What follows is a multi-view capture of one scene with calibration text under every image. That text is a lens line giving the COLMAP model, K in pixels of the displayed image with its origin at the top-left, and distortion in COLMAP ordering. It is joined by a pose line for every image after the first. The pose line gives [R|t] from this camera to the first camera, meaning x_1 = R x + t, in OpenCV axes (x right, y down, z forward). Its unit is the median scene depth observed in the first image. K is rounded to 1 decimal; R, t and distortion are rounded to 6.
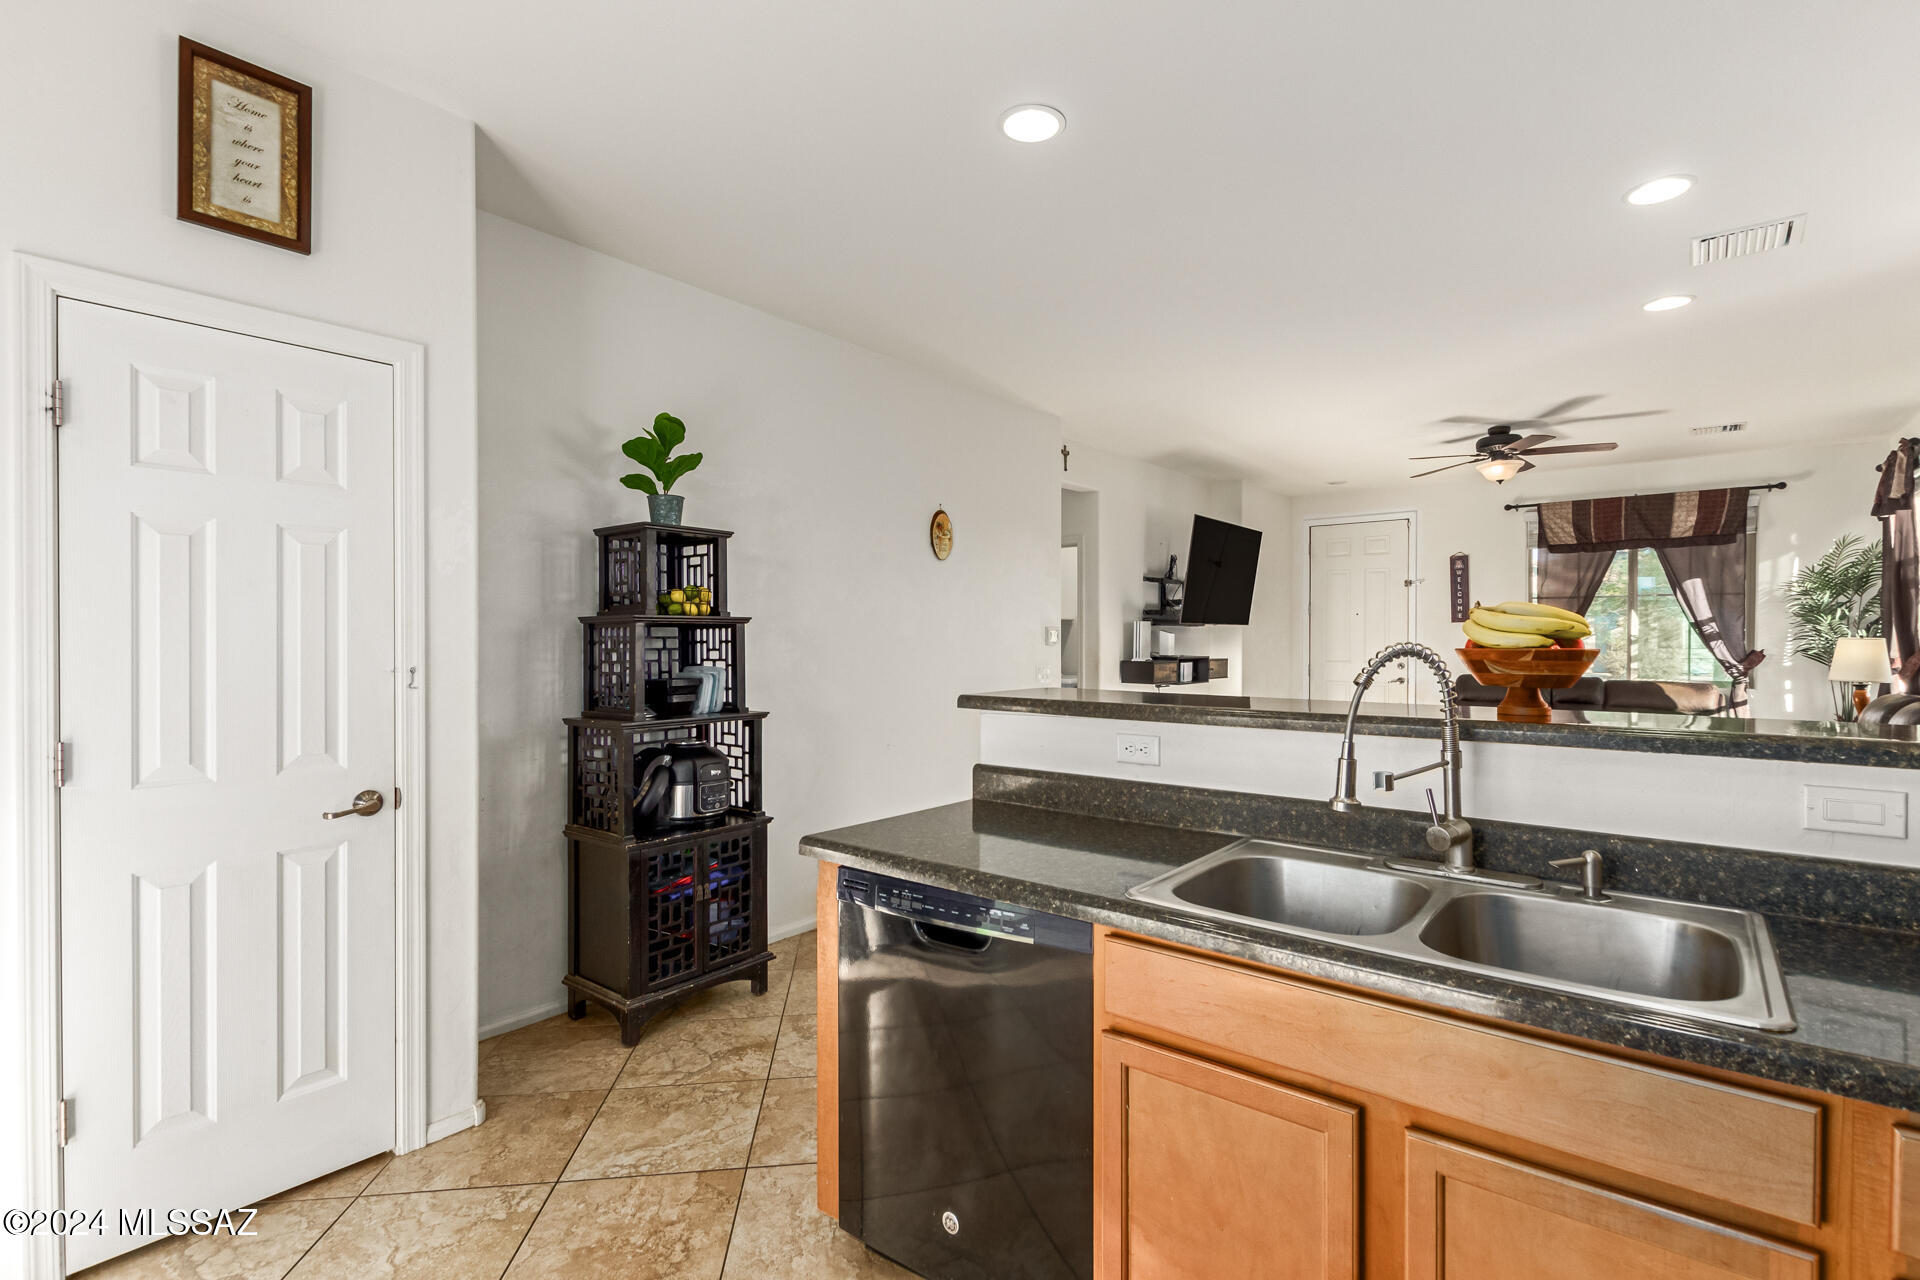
lens RADIAL K [[890.4, 0, 967.5], [0, 890.4, 645.0], [0, 0, 1]] dist [0.011099, -0.005369]
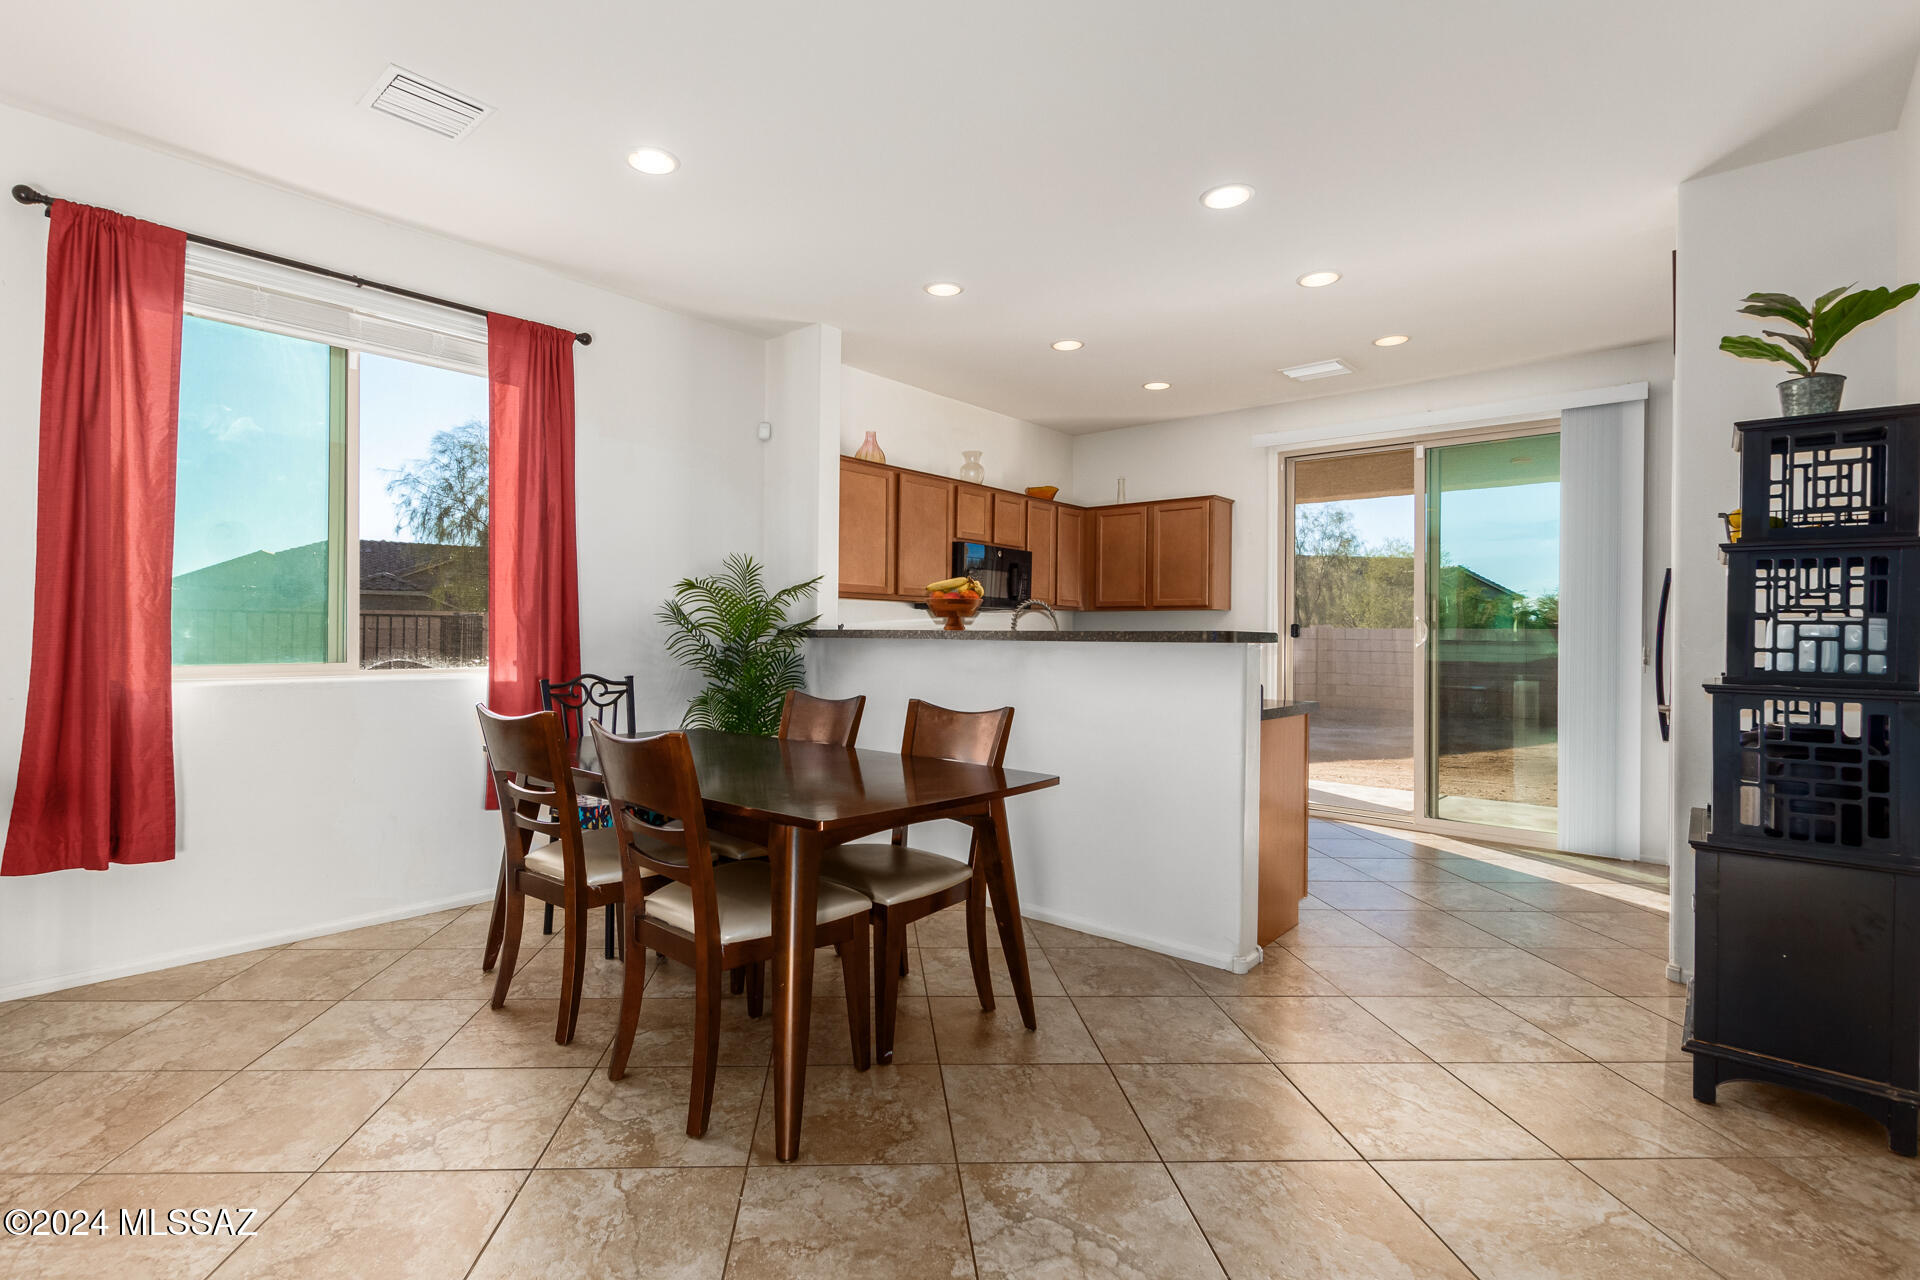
lens RADIAL K [[881.9, 0, 925.6], [0, 881.9, 634.6], [0, 0, 1]] dist [0.005781, -0.000498]
pose [[-0.997515, -0.010161, 0.069711, 0.168872], [-0.009456, 0.999901, 0.010436, 0.020272], [-0.069810, 0.009751, -0.997513, 0.935591]]
